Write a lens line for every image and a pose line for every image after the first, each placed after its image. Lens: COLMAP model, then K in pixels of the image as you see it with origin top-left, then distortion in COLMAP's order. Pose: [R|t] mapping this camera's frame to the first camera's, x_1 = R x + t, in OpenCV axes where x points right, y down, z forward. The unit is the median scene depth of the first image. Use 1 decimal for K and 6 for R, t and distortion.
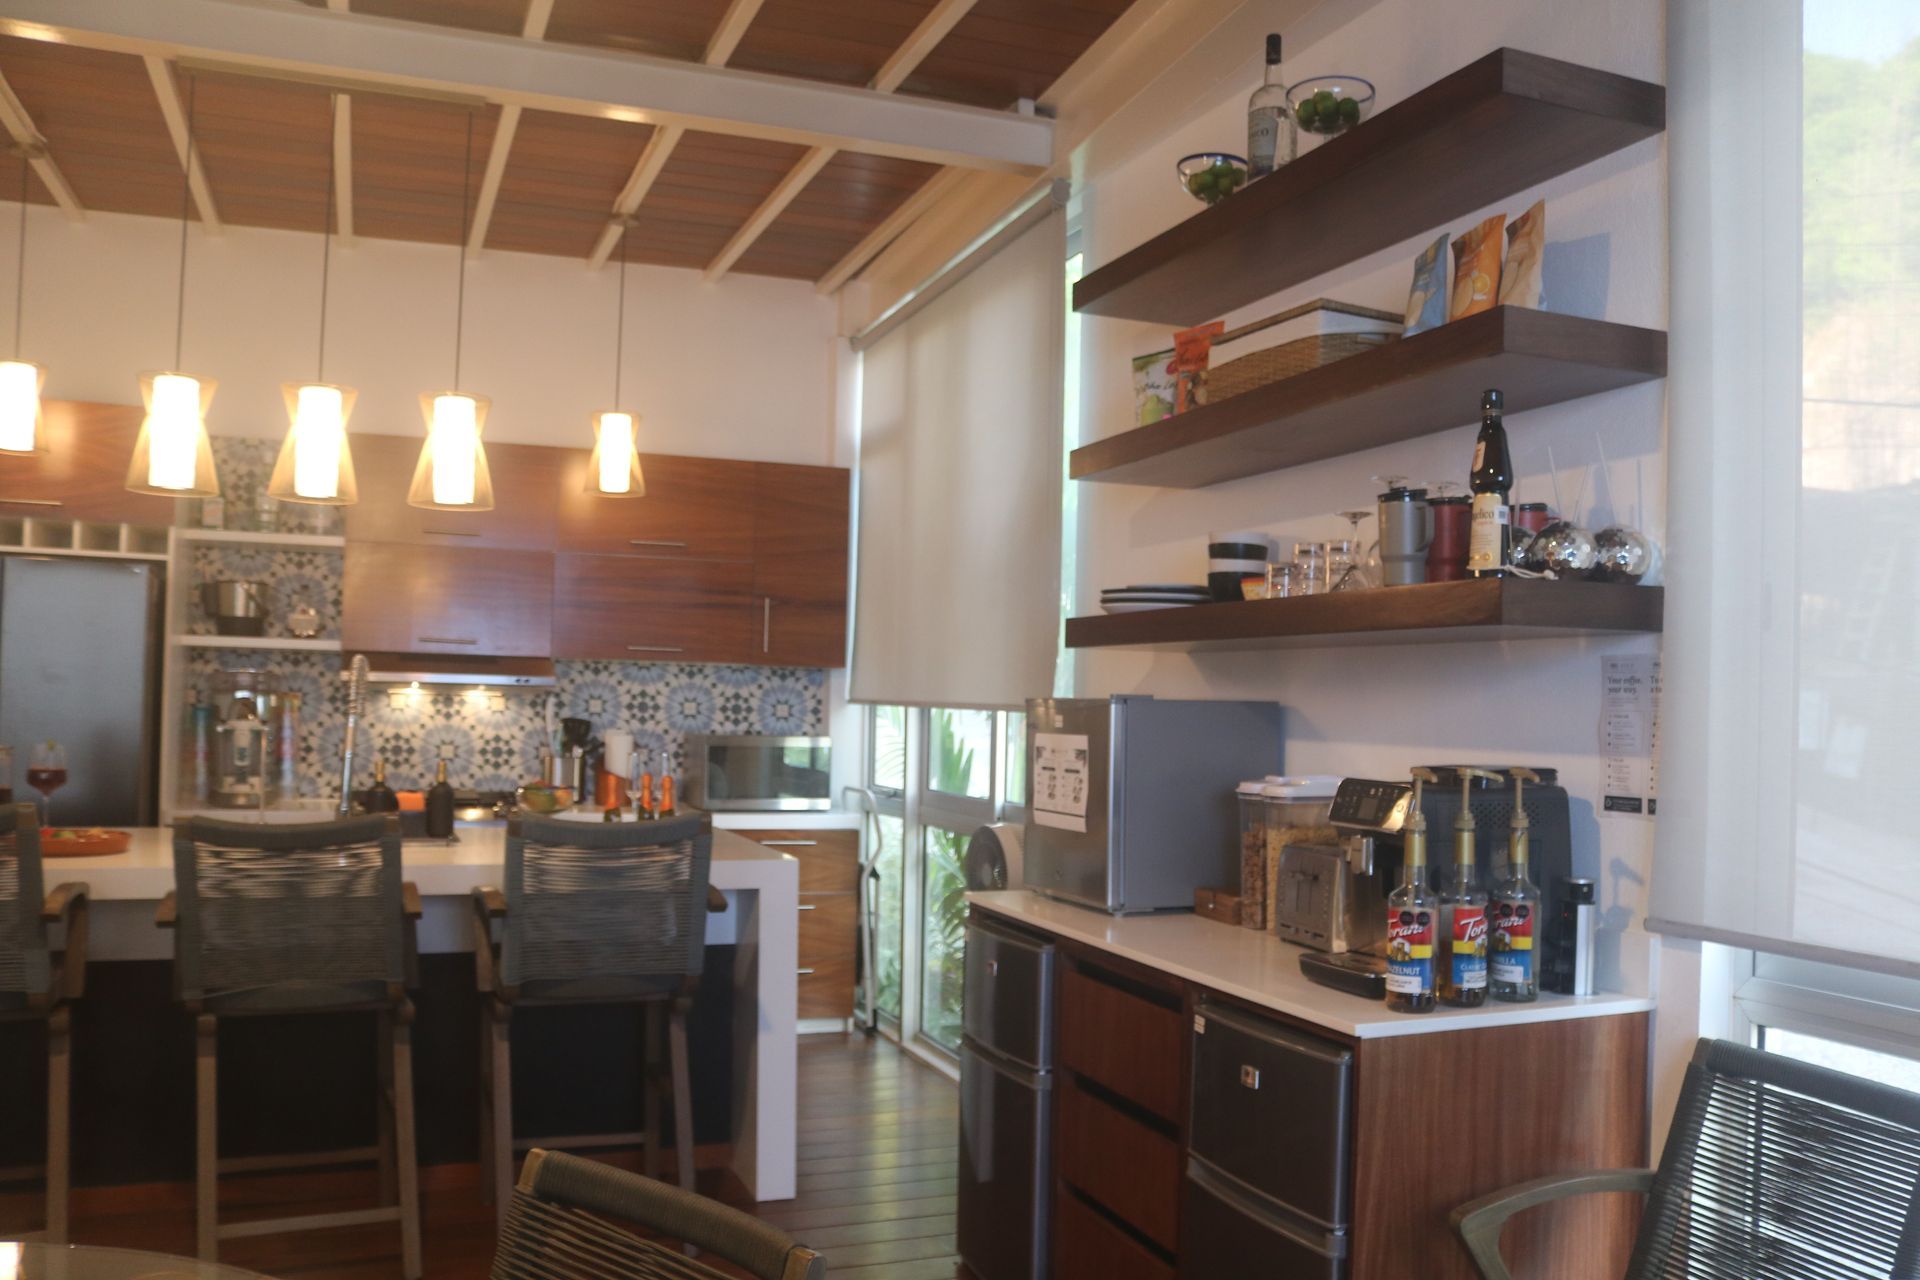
lens RADIAL K [[1551.8, 0, 957.1], [0, 1551.8, 687.0], [0, 0, 1]] dist [-0.167982, 0.137594]
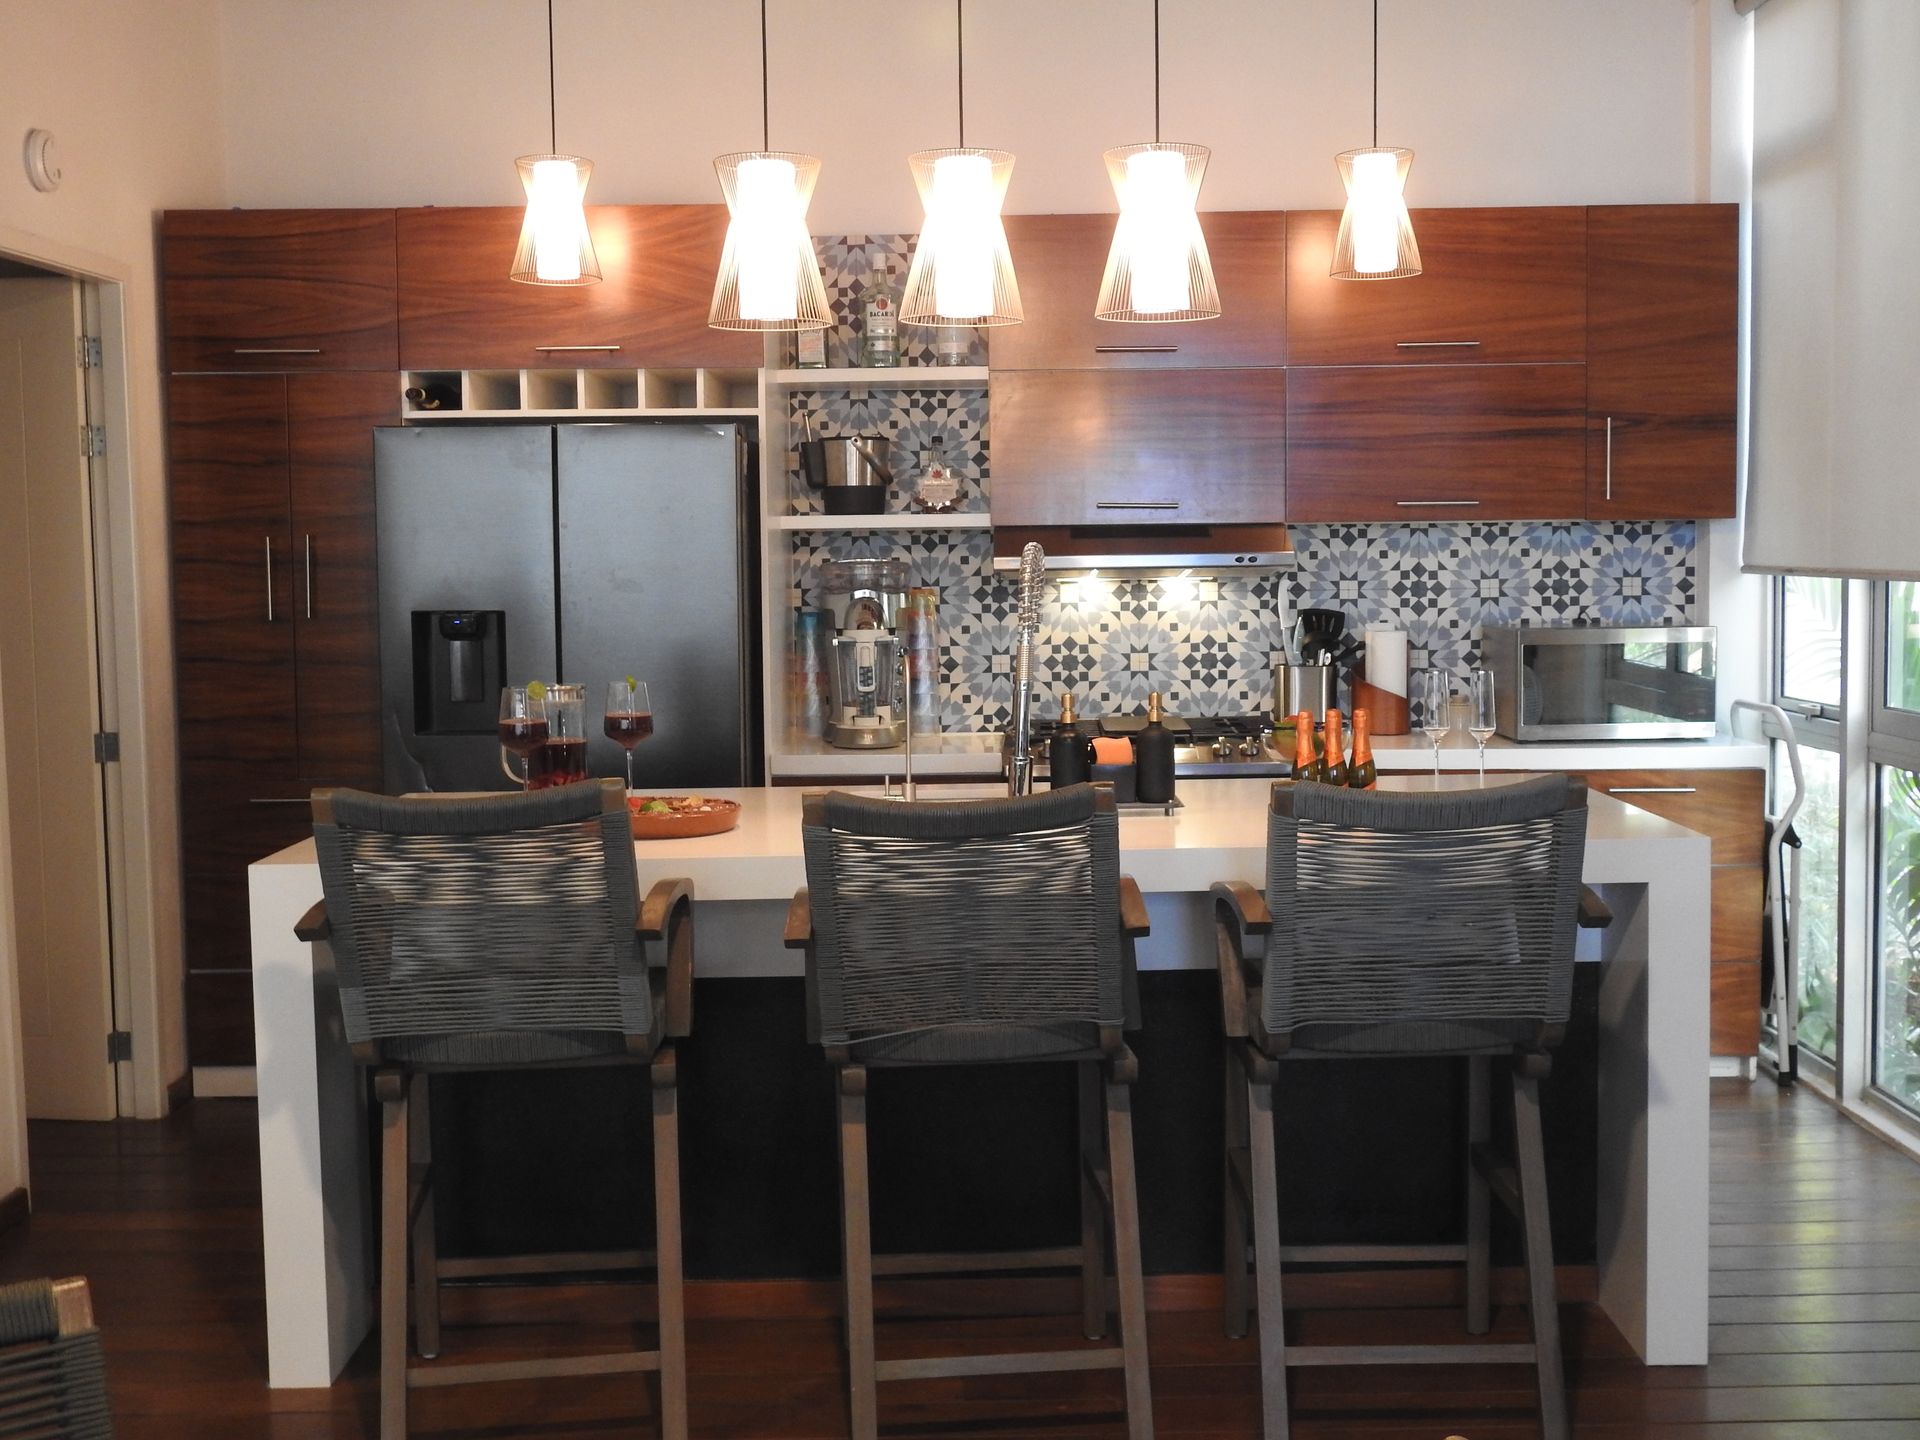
lens RADIAL K [[2146.9, 0, 960.0], [0, 2146.9, 720.0], [0, 0, 1]] dist [0.004506, -0.042680]
pose [[0.926342, -0.008873, -0.376579, -0.037837], [0.041463, 0.996050, 0.078525, -0.013072], [0.374394, -0.088355, 0.923051, 0.048635]]
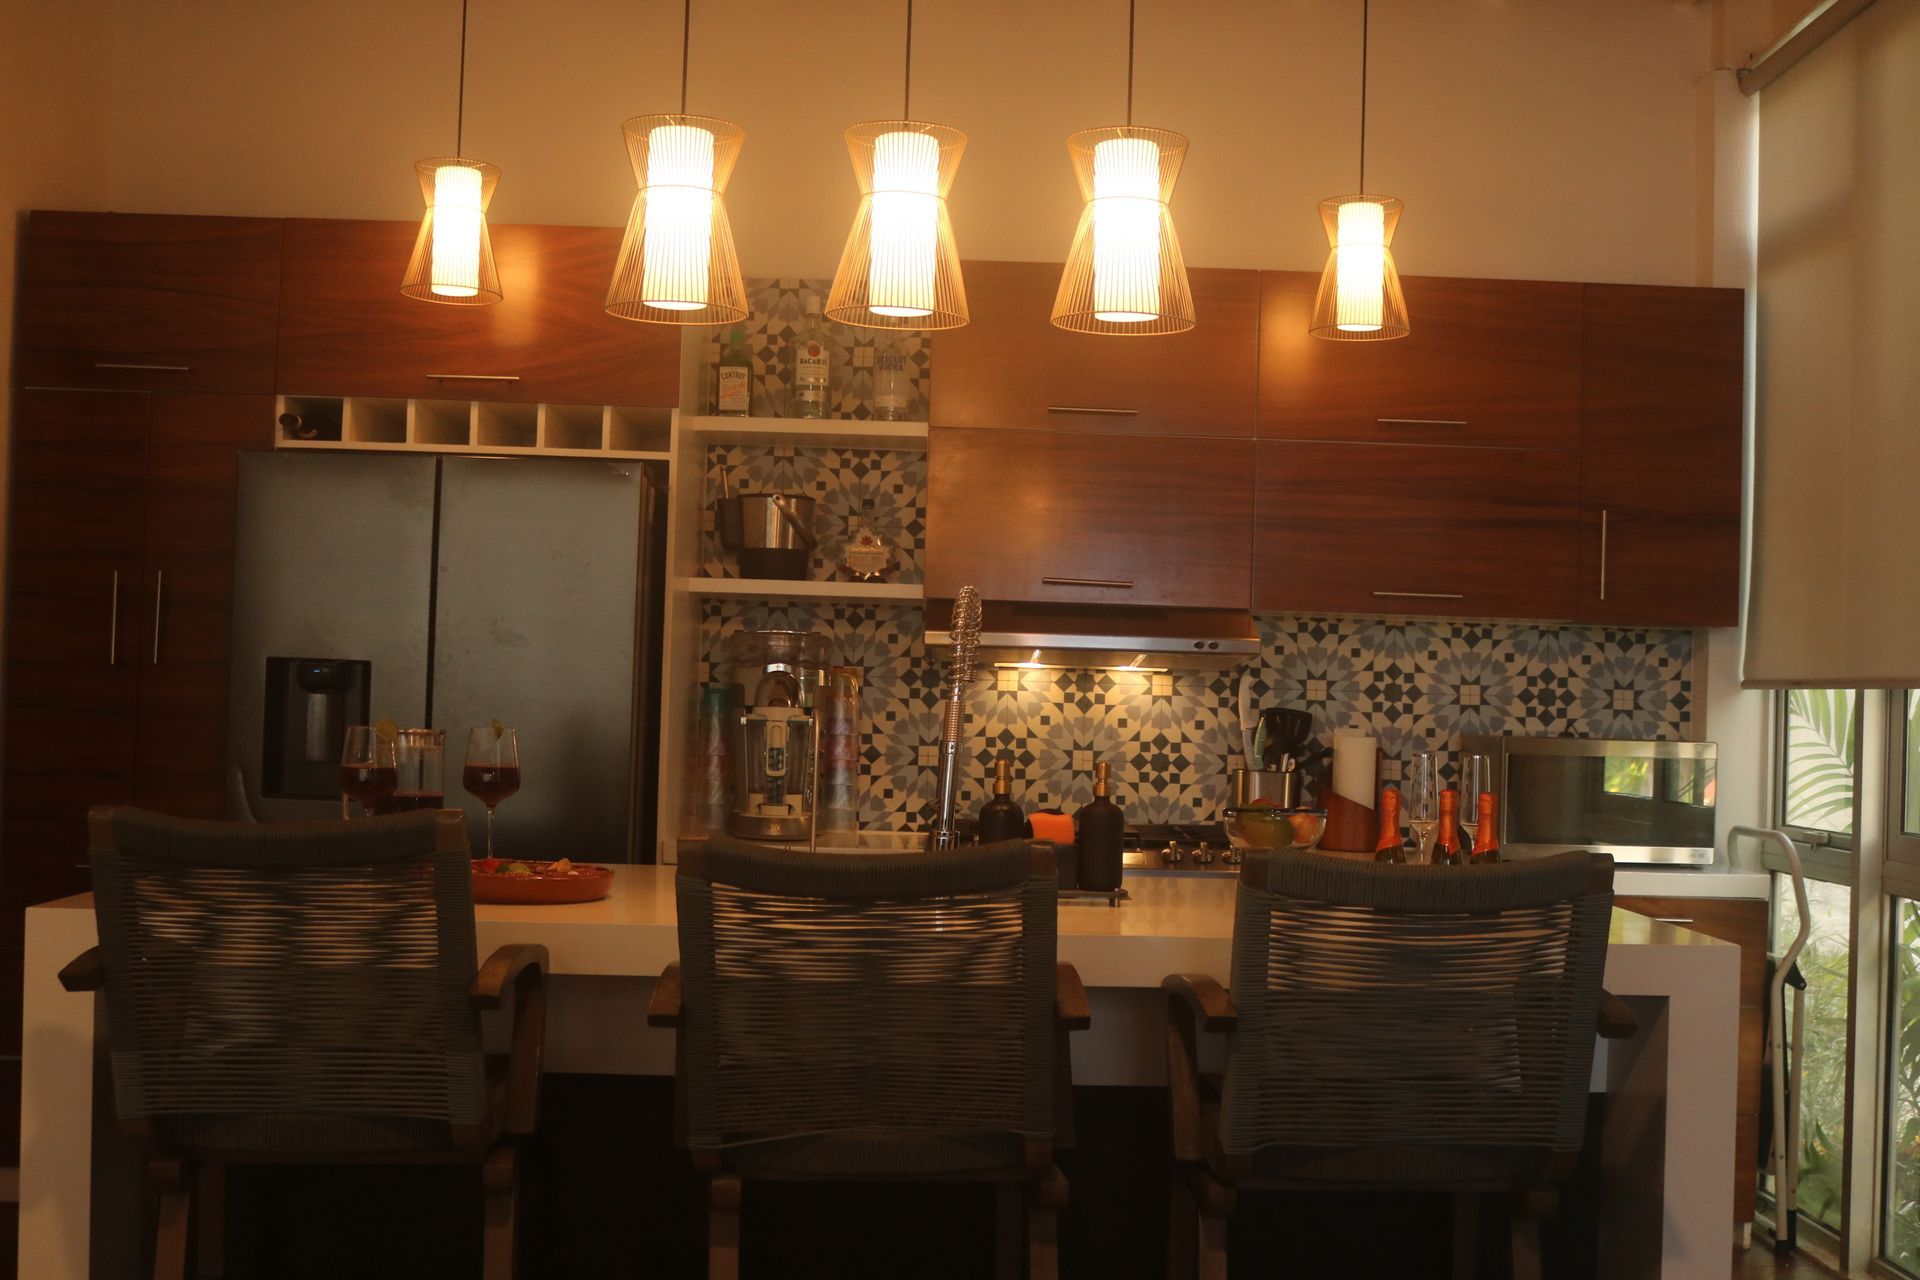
lens RADIAL K [[2230.9, 0, 958.1], [0, 2230.9, 683.1], [0, 0, 1]] dist [-0.098454, 0.074946]
pose [[0.937404, 0.000486, -0.348243, -0.061958], [-0.002827, 0.999977, -0.006214, 0.016468], [0.348232, 0.006810, 0.937384, 0.116041]]
